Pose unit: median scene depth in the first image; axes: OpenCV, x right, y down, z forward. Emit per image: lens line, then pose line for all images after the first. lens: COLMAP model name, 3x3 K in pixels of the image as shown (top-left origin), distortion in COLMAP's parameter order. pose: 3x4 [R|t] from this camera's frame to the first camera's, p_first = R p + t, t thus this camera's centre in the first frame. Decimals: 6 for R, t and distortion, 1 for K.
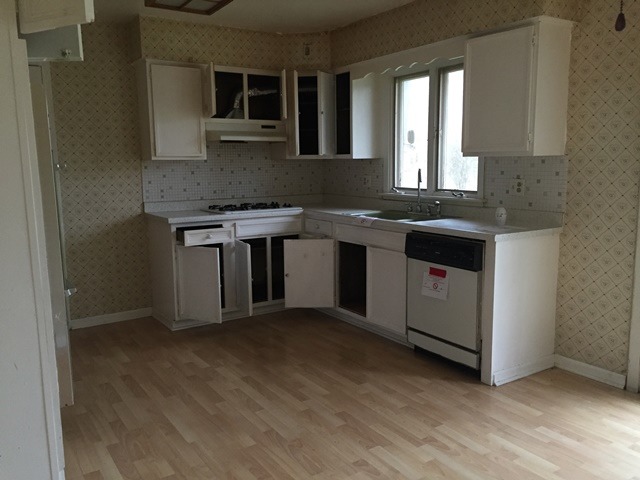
lens RADIAL K [[550.4, 0, 321.5], [0, 550.4, 241.6], [0, 0, 1]] dist [0.075683, -0.053578]
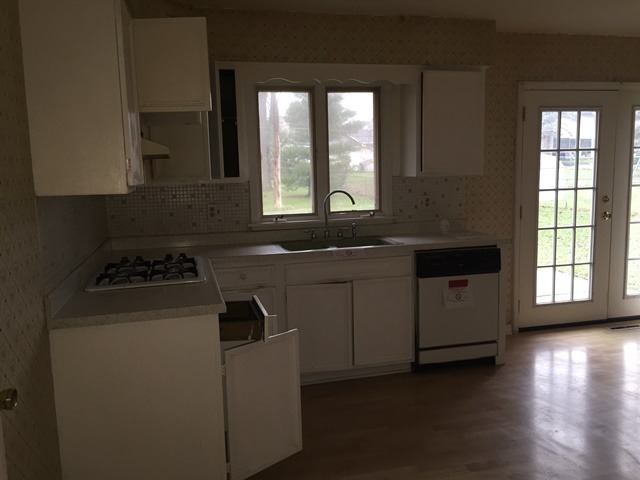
lens RADIAL K [[550.4, 0, 321.5], [0, 550.4, 237.2], [0, 0, 1]] dist [0.075683, -0.053578]
pose [[0.317081, -0.113123, 0.941628, -0.817756], [0.163951, 0.984451, 0.063059, -0.134560], [-0.934120, 0.134386, 0.330697, 0.828997]]
